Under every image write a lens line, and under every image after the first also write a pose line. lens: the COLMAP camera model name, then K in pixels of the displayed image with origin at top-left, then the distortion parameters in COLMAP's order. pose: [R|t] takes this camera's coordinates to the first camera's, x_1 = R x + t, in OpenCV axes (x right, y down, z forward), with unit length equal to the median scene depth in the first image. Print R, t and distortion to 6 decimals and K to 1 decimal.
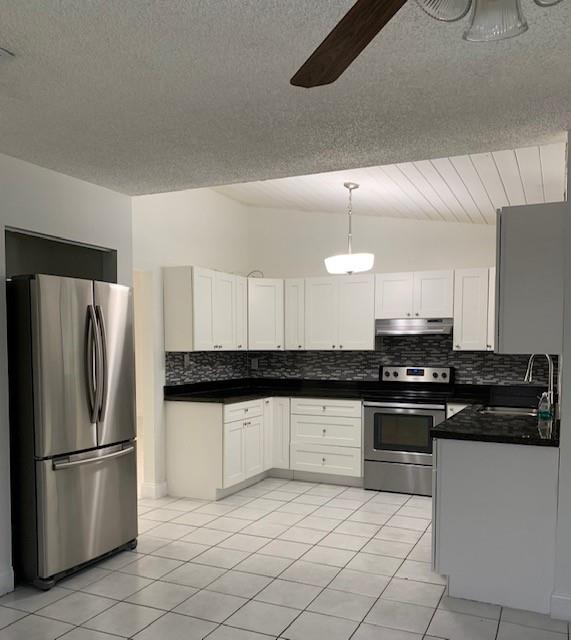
lens RADIAL K [[584.8, 0, 286.2], [0, 584.8, 384.7], [0, 0, 1]] dist [0.100403, 0.000000]
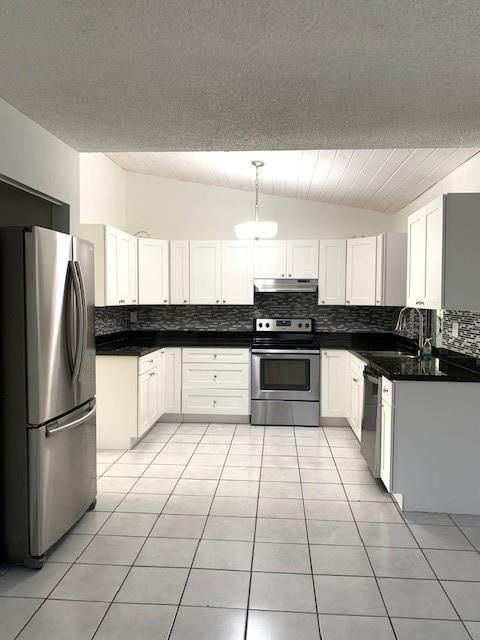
lens RADIAL K [[492.7, 0, 240.3], [0, 492.7, 321.1], [0, 0, 1]] dist [0.068071, 0.000988]
pose [[0.936316, -0.012985, 0.350919, -0.223815], [0.020139, 0.999657, -0.016744, -0.010834], [-0.350581, 0.022745, 0.936256, 0.093533]]
